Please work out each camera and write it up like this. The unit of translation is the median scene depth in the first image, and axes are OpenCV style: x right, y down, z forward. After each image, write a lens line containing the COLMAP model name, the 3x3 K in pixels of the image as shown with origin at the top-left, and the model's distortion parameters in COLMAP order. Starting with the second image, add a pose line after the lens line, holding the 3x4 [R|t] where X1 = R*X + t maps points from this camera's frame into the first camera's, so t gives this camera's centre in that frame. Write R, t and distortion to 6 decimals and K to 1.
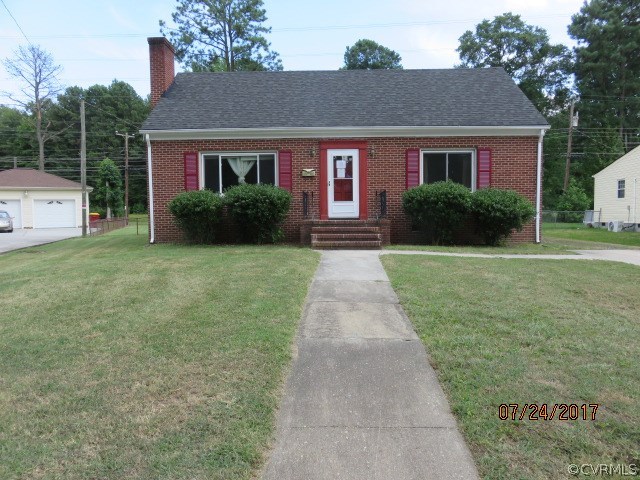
lens RADIAL K [[485.9, 0, 320.8], [0, 485.9, 238.9], [0, 0, 1]] dist [-0.013100, 0.008790]
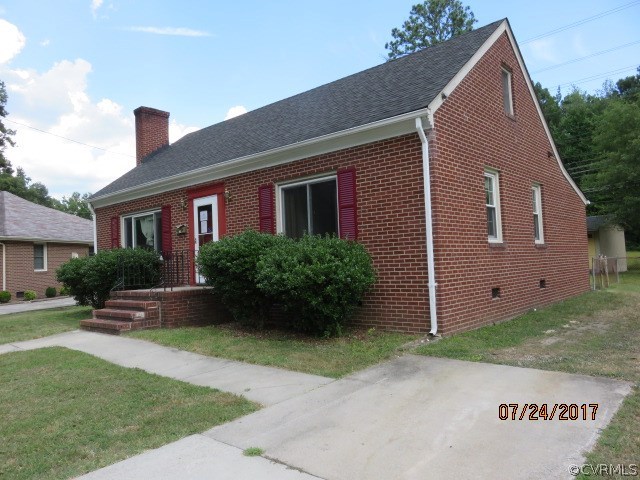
lens RADIAL K [[485.9, 0, 319.0], [0, 485.9, 239.4], [0, 0, 1]] dist [-0.013100, 0.008790]
pose [[0.760566, -0.054355, -0.646982, 0.691810], [0.001717, 0.996654, -0.081714, -0.050526], [0.649259, 0.061038, 0.758114, 0.524805]]
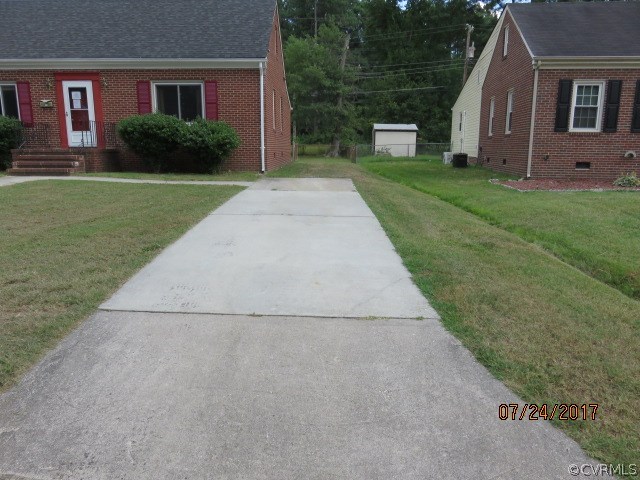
lens RADIAL K [[485.9, 0, 322.0], [0, 485.9, 241.3], [0, 0, 1]] dist [-0.013100, 0.008790]
pose [[0.999957, 0.006246, 0.006819, 0.570582], [-0.007138, 0.990163, 0.139739, 0.009389], [-0.005879, -0.139782, 0.990165, -0.090662]]
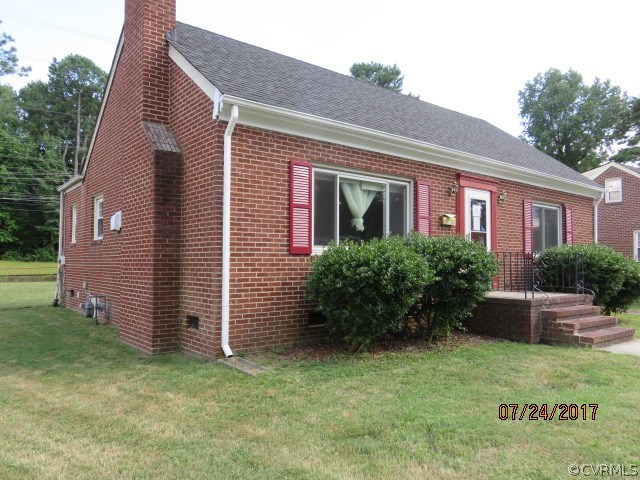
lens RADIAL K [[485.9, 0, 318.6], [0, 485.9, 239.5], [0, 0, 1]] dist [-0.013100, 0.008790]
pose [[0.770576, 0.044980, 0.635759, -0.569089], [0.017054, 0.995694, -0.091116, -0.053531], [-0.637120, 0.081054, 0.766491, 0.615542]]
